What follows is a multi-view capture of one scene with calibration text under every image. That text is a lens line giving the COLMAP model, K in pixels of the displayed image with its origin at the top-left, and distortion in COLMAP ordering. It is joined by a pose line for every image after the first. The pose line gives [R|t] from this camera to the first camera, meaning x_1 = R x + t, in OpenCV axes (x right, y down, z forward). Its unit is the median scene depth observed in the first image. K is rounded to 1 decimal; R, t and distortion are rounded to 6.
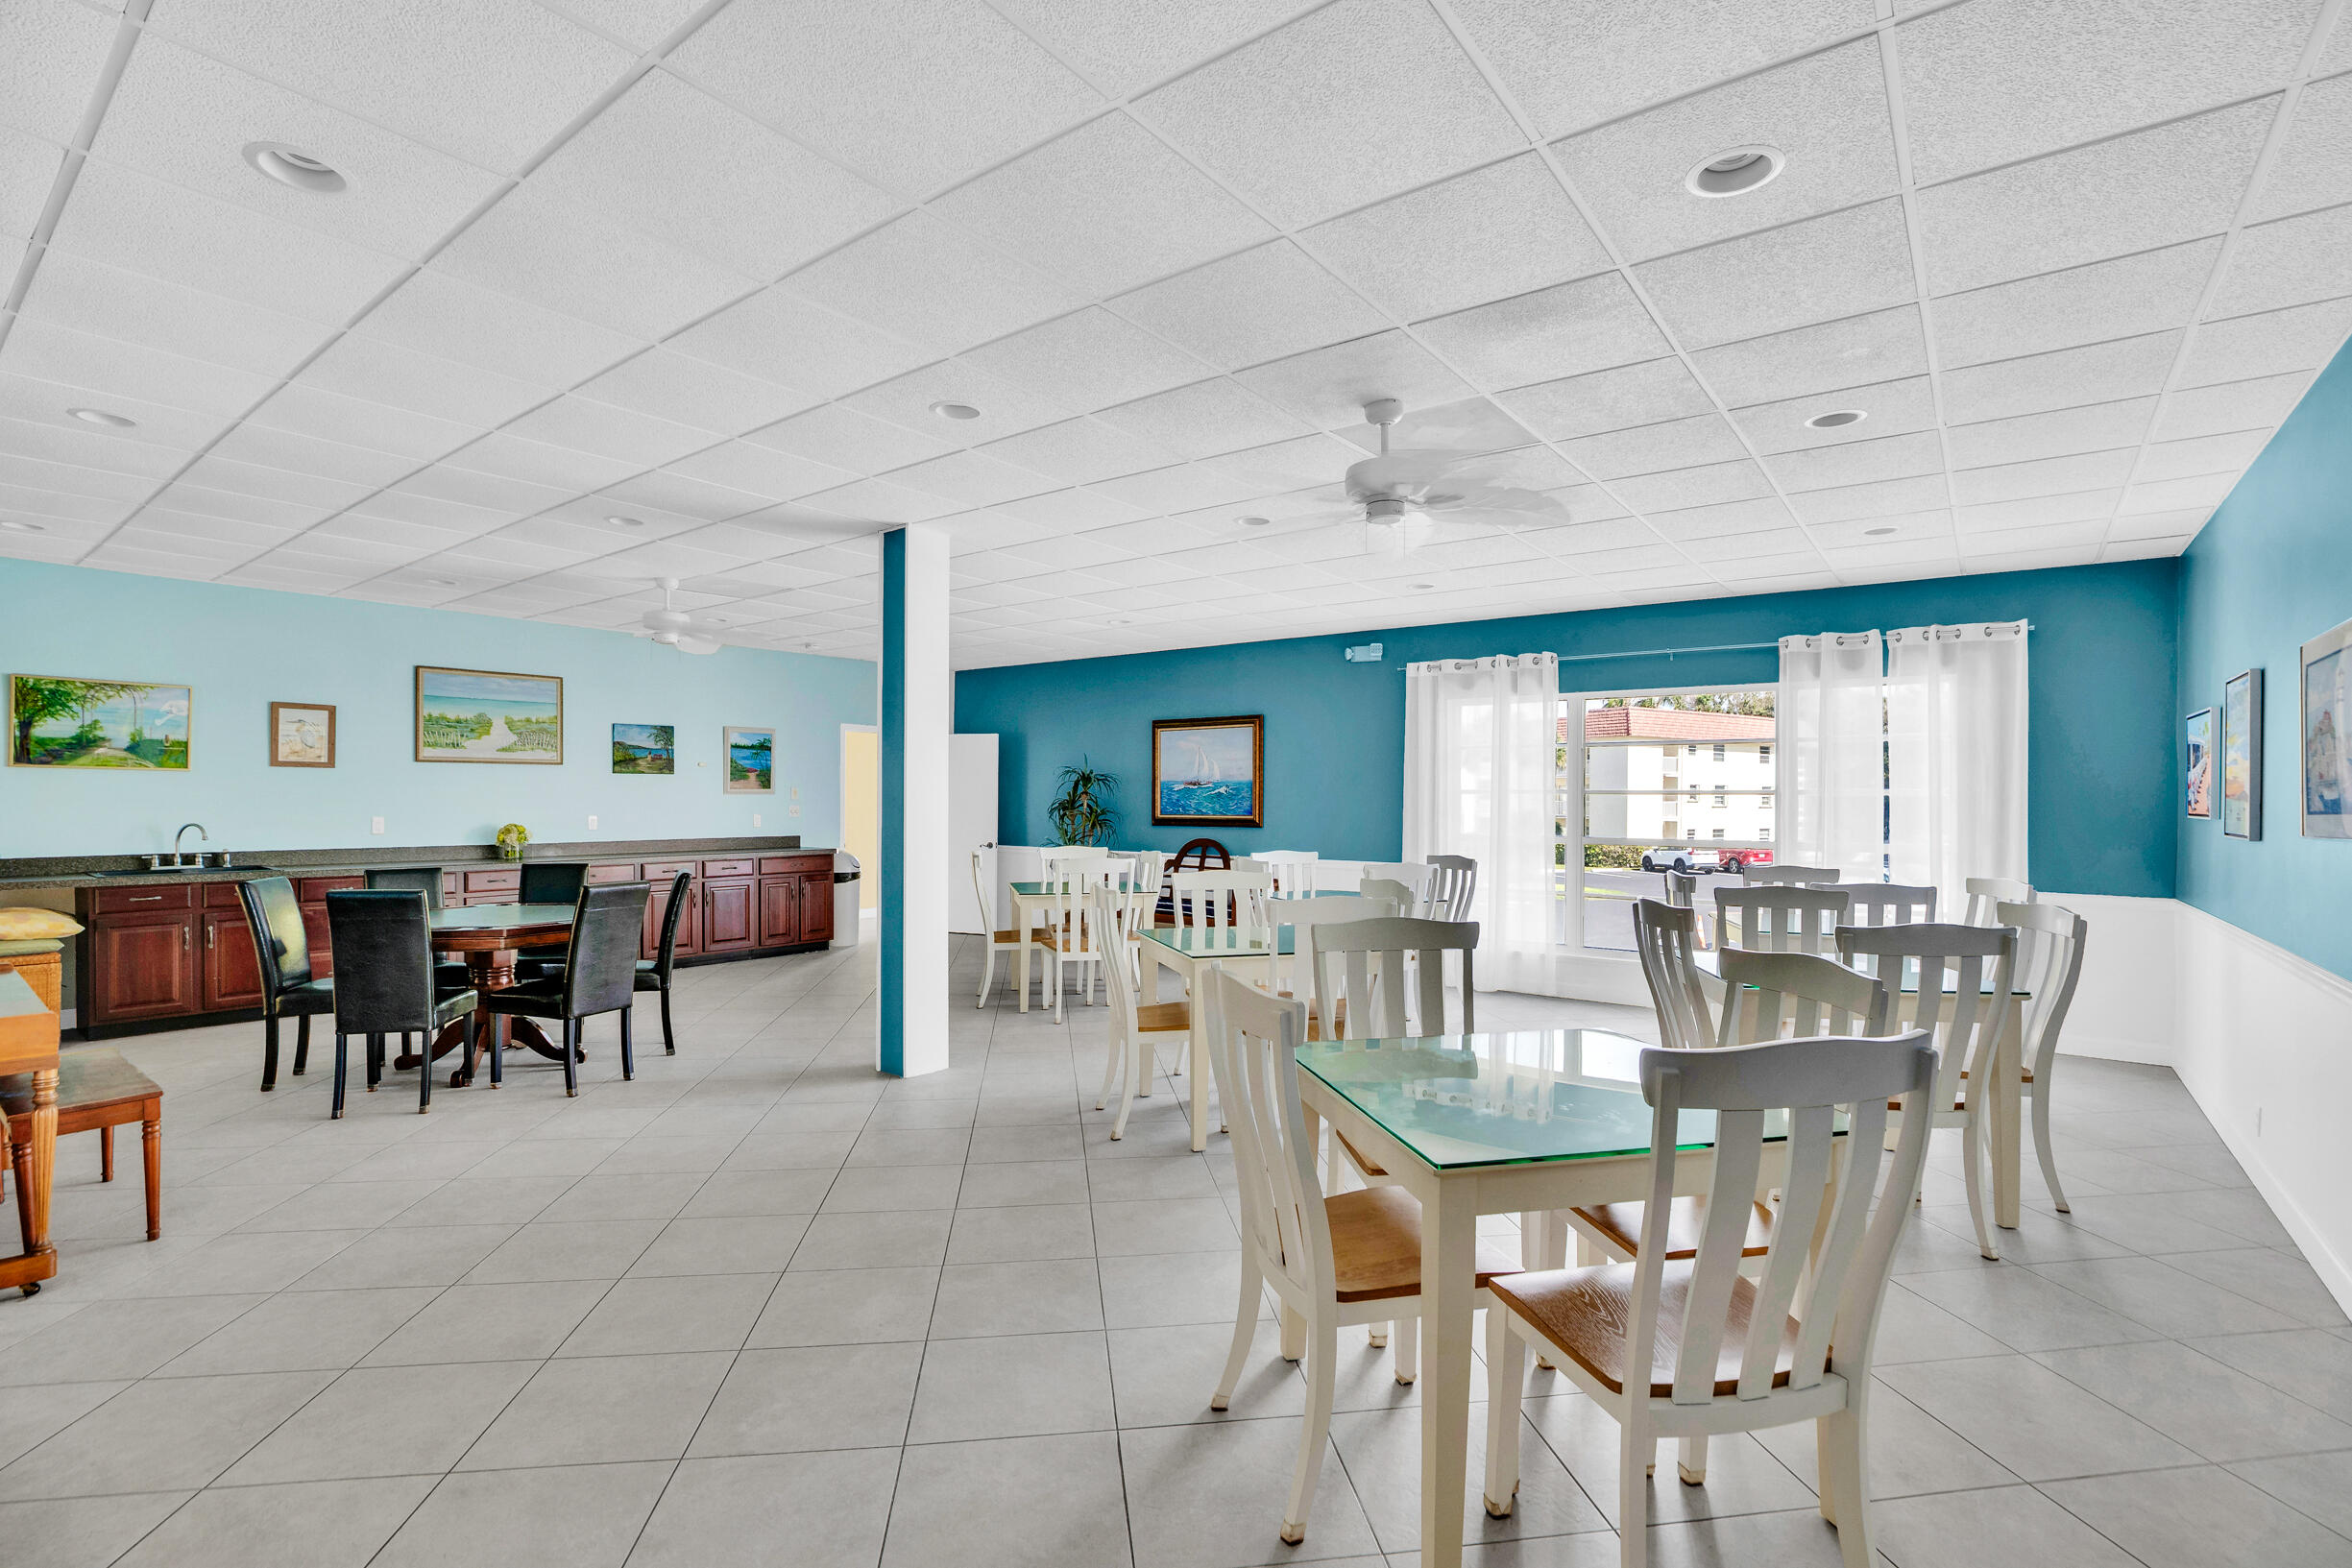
lens RADIAL K [[1078.8, 0, 1186.3], [0, 1078.8, 799.5], [0, 0, 1]] dist [-0.025984, 0.000059]
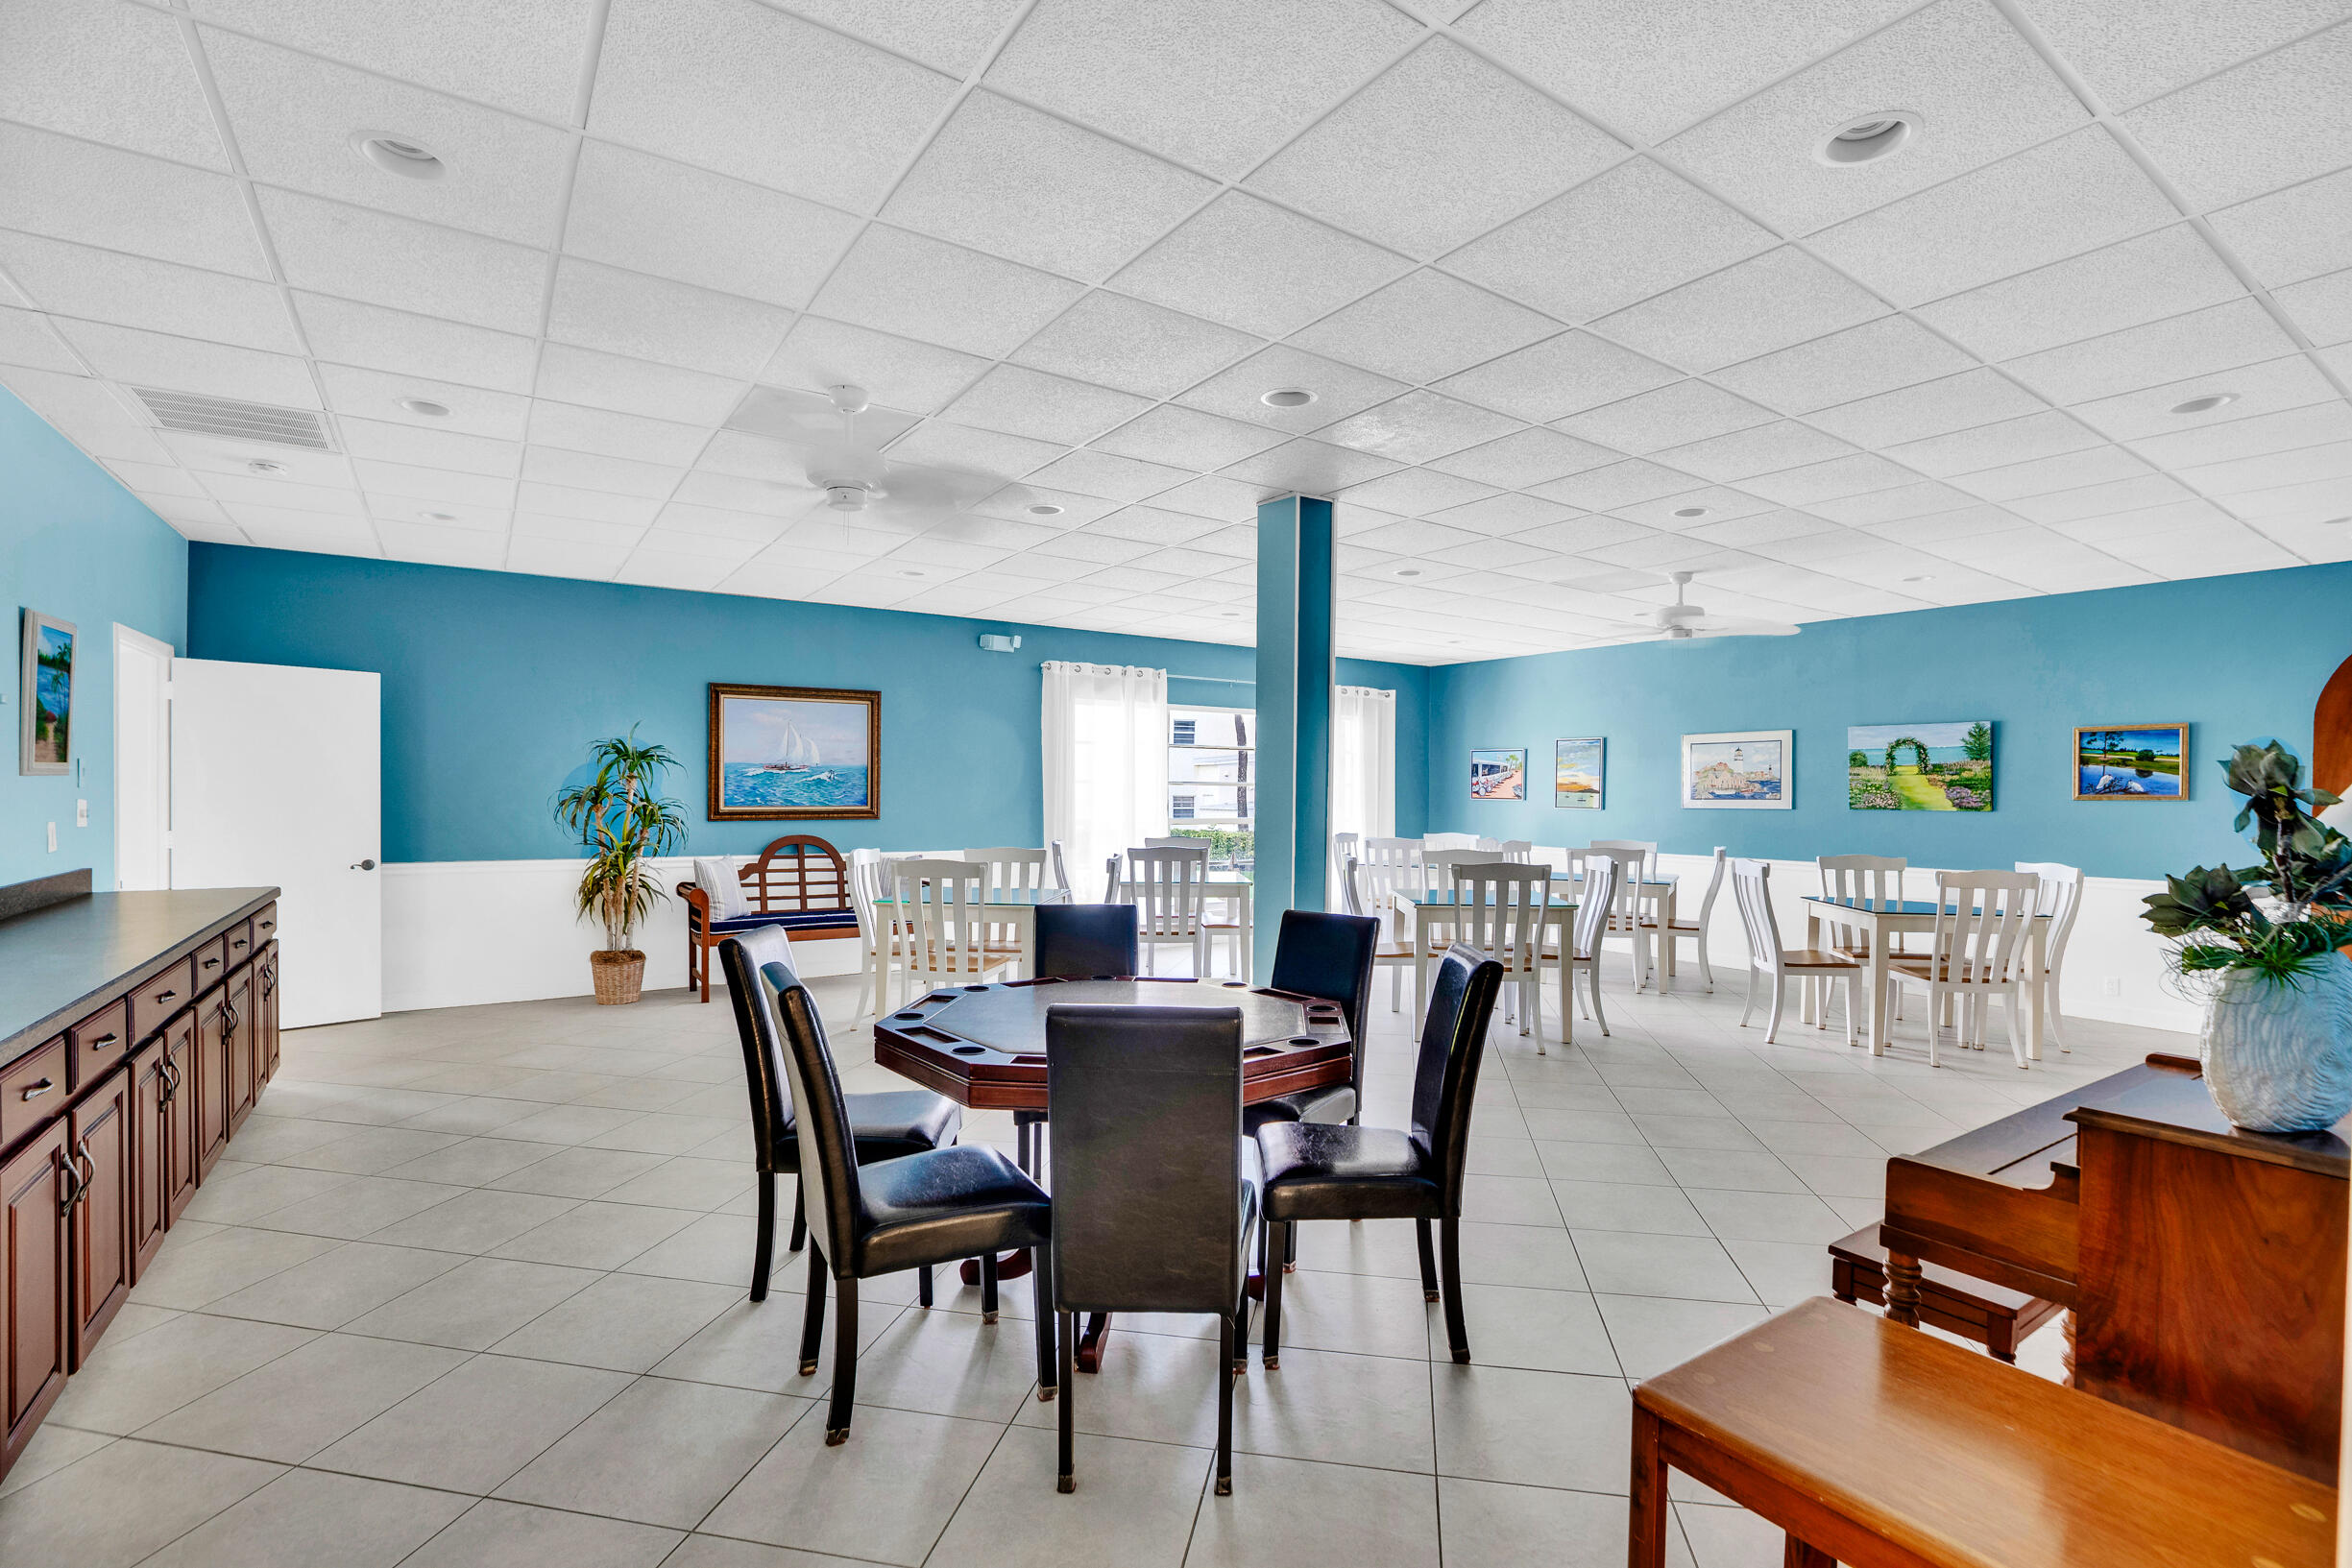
lens RADIAL K [[1078.8, 0, 1186.3], [0, 1078.8, 799.5], [0, 0, 1]] dist [-0.025984, 0.000059]
pose [[0.330479, -0.012637, 0.943729, -0.660622], [-0.010639, 0.999797, 0.017113, -0.007910], [-0.943753, -0.015696, 0.330278, 0.455712]]
